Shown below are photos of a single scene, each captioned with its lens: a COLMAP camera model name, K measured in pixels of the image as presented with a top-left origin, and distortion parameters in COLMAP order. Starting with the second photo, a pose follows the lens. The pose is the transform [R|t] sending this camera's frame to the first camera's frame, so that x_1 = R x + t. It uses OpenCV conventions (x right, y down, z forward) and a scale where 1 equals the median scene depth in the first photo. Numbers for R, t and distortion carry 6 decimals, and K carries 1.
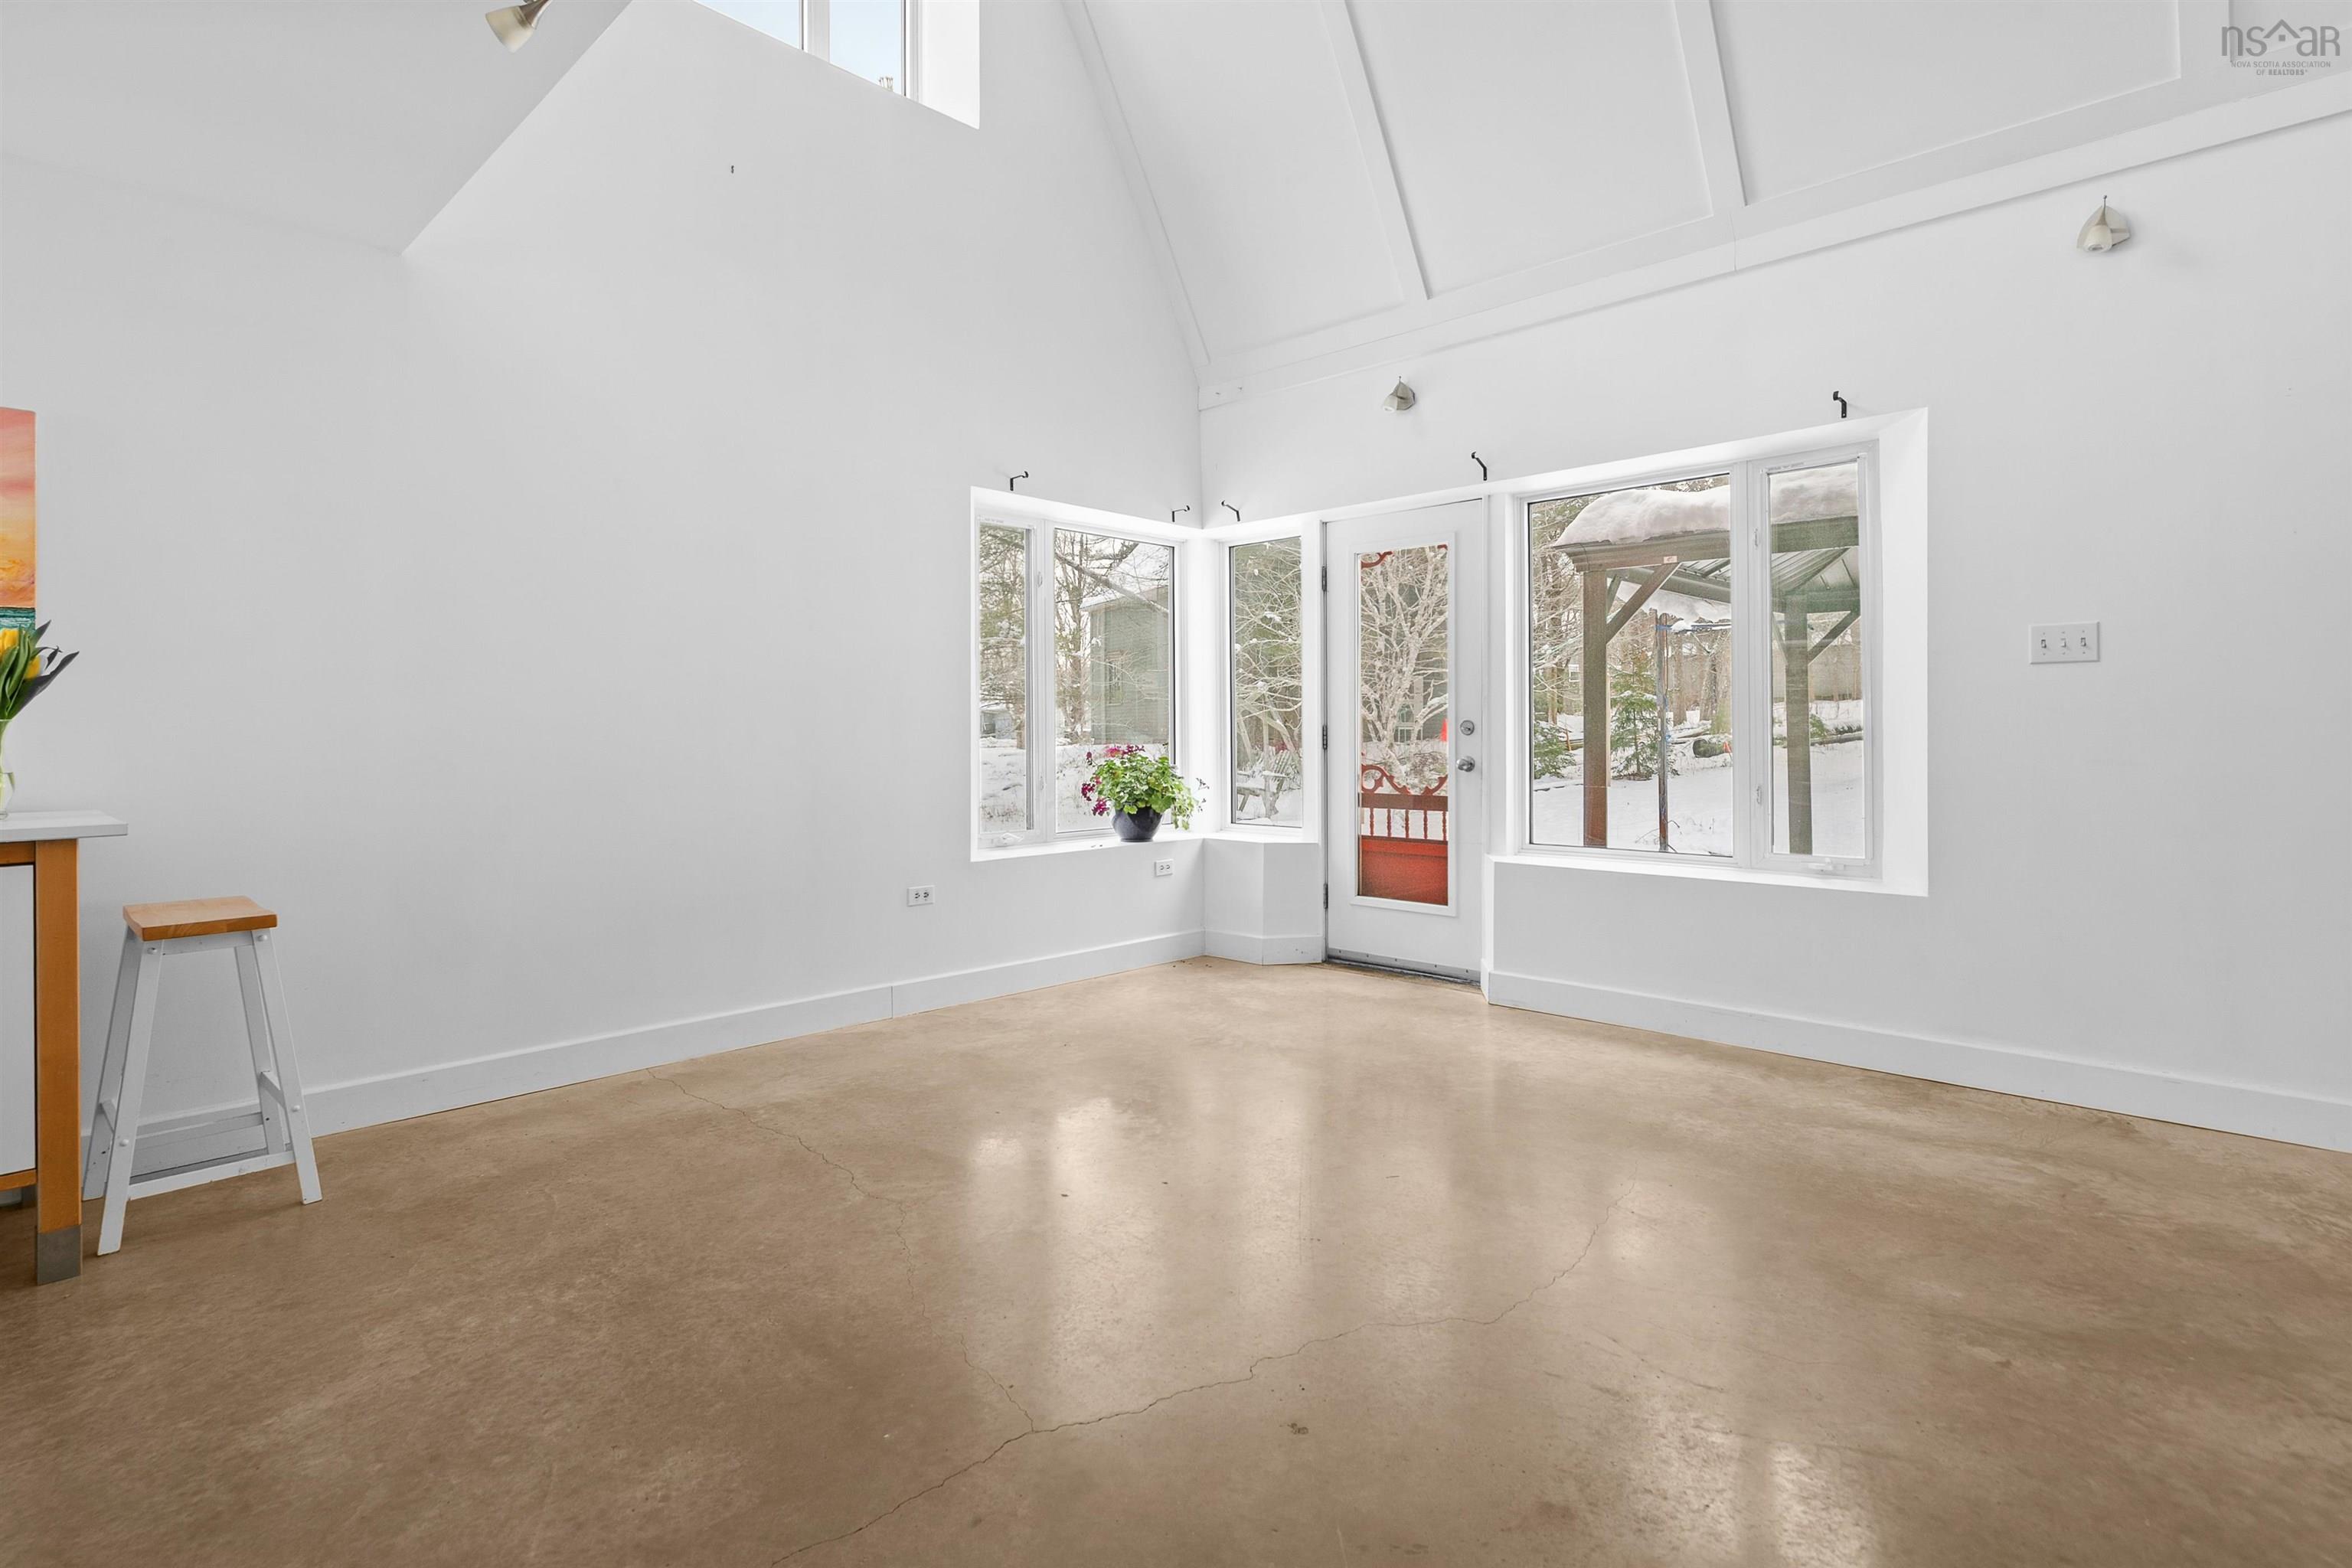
lens RADIAL K [[1165.3, 0, 1163.6], [0, 1165.3, 722.4], [0, 0, 1]] dist [-0.007260, 0.000619]
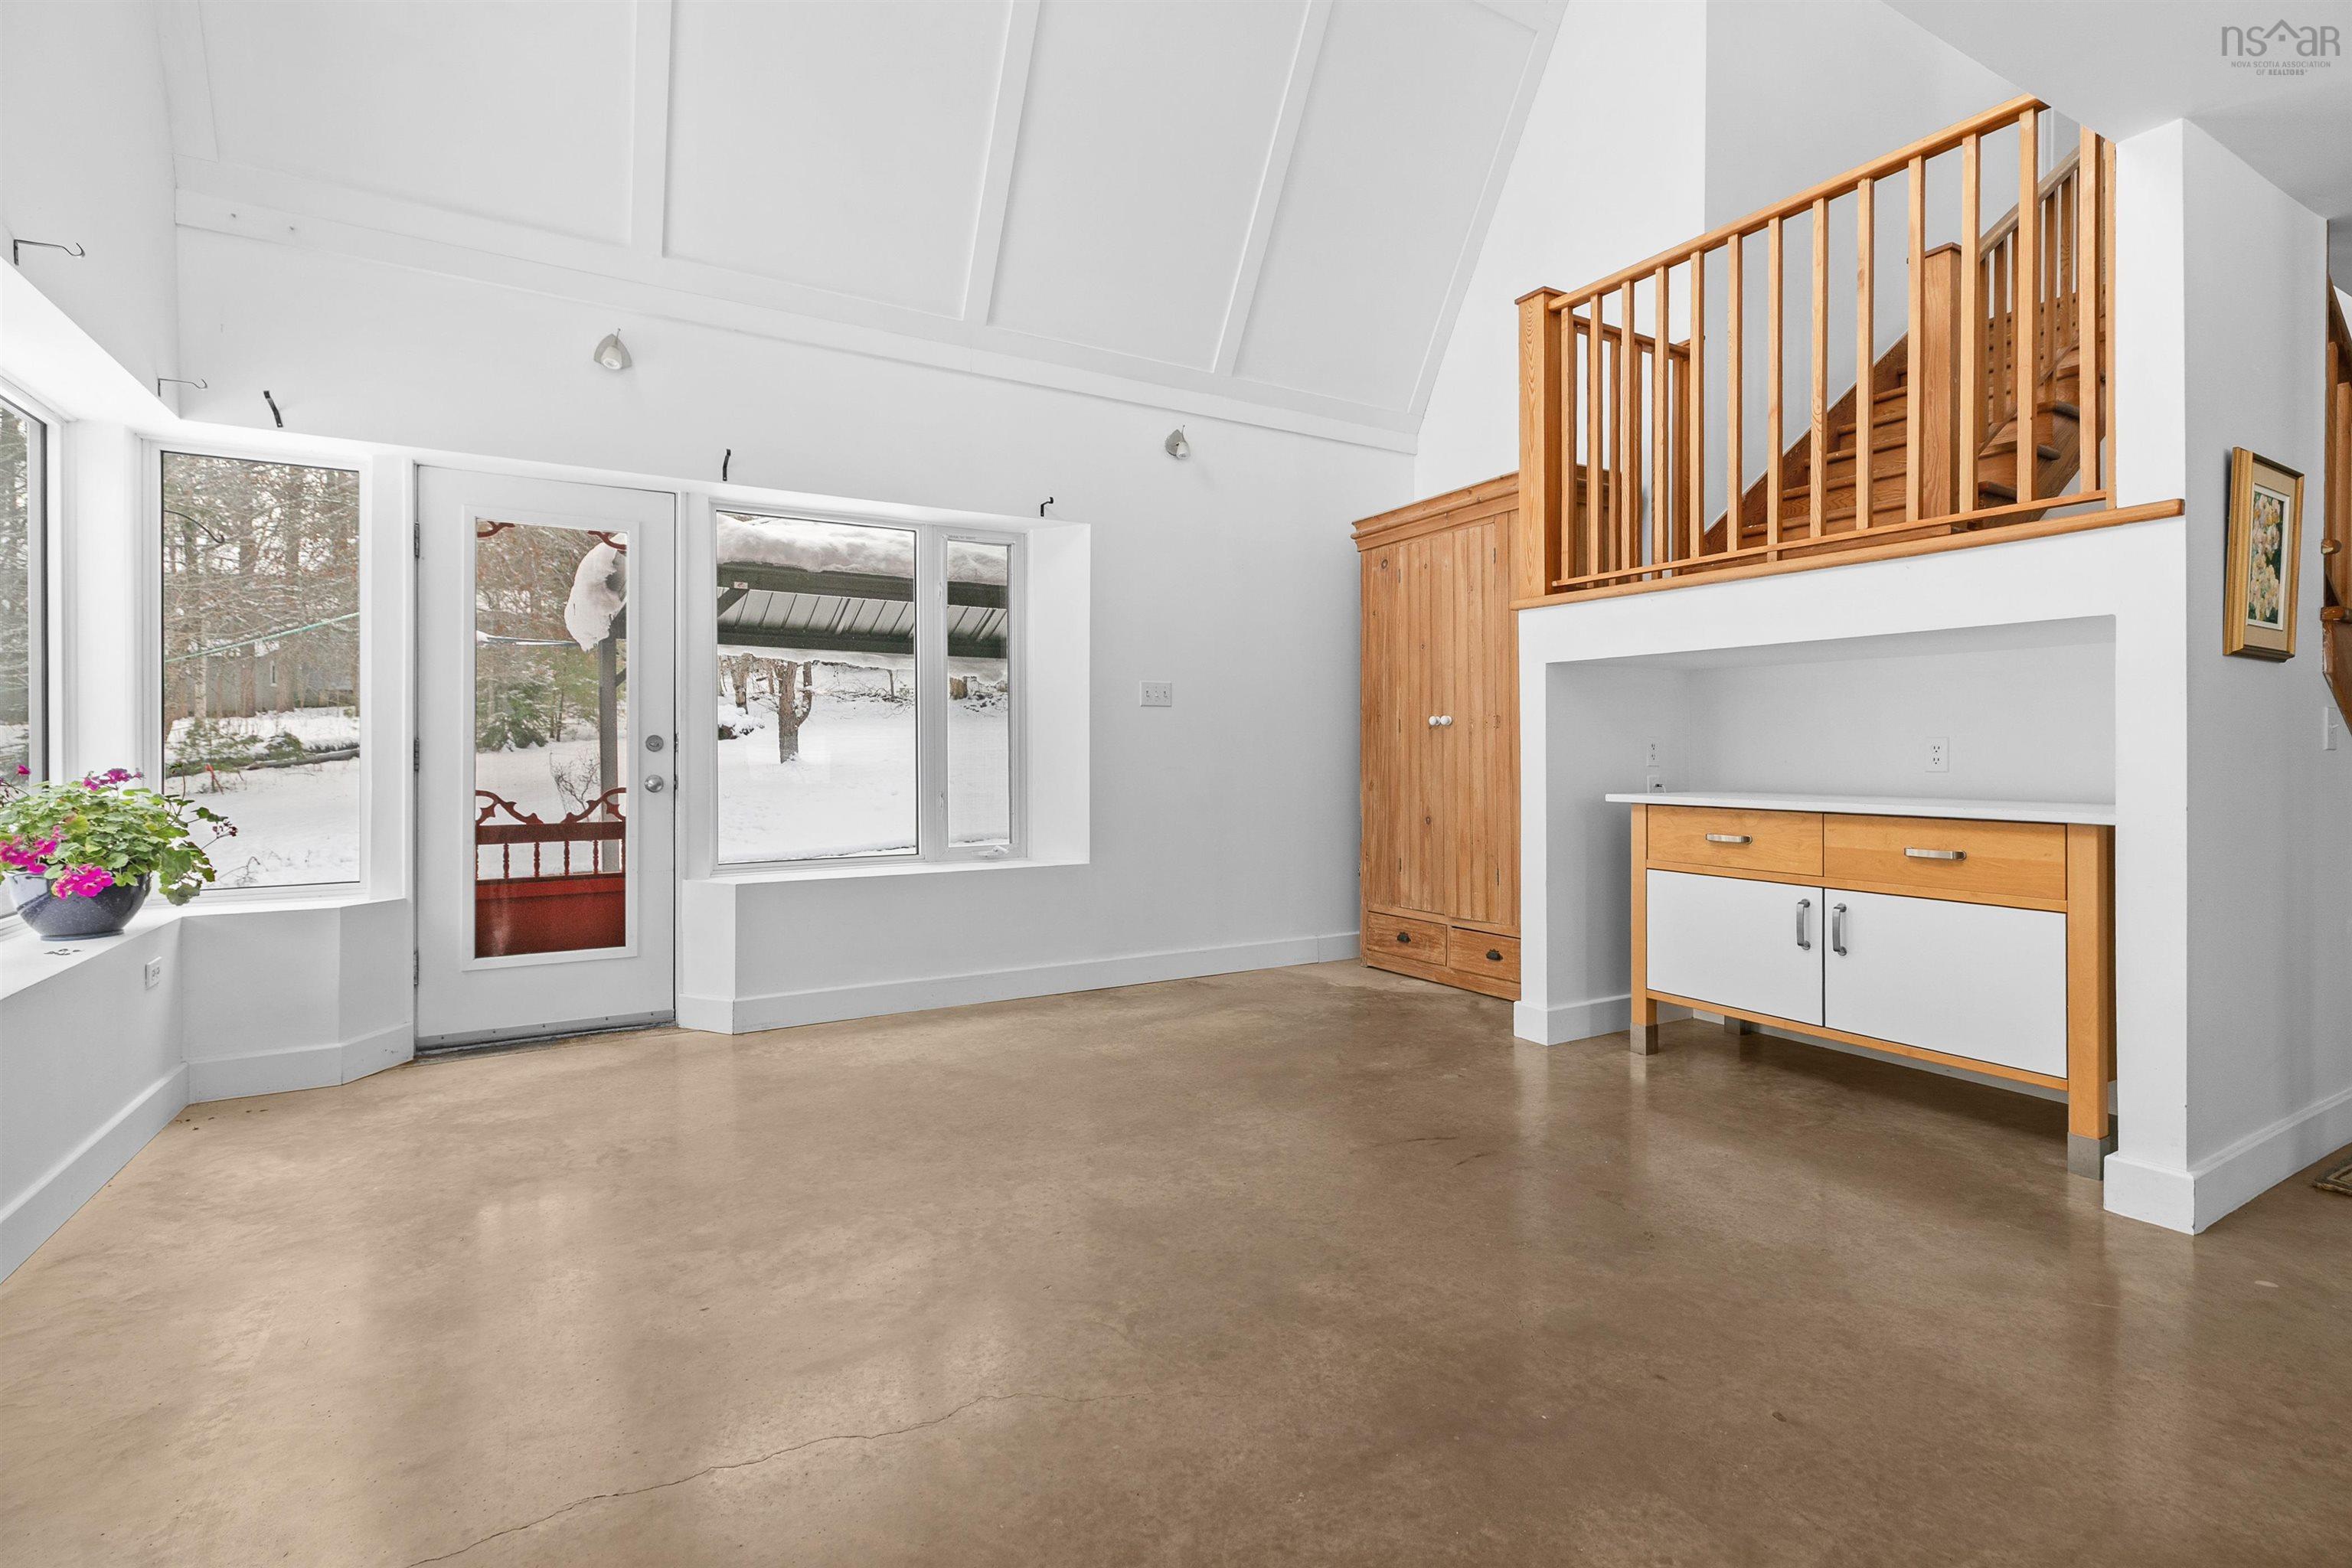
lens RADIAL K [[1095.6, 0, 1208.0], [0, 1095.6, 751.5], [0, 0, 1]] dist [0.005028, -0.000837]
pose [[0.255145, 0.003684, 0.966896, -0.449333], [-0.009863, 0.999951, -0.001207, 0.007452], [-0.966853, -0.009229, 0.255168, 0.369587]]
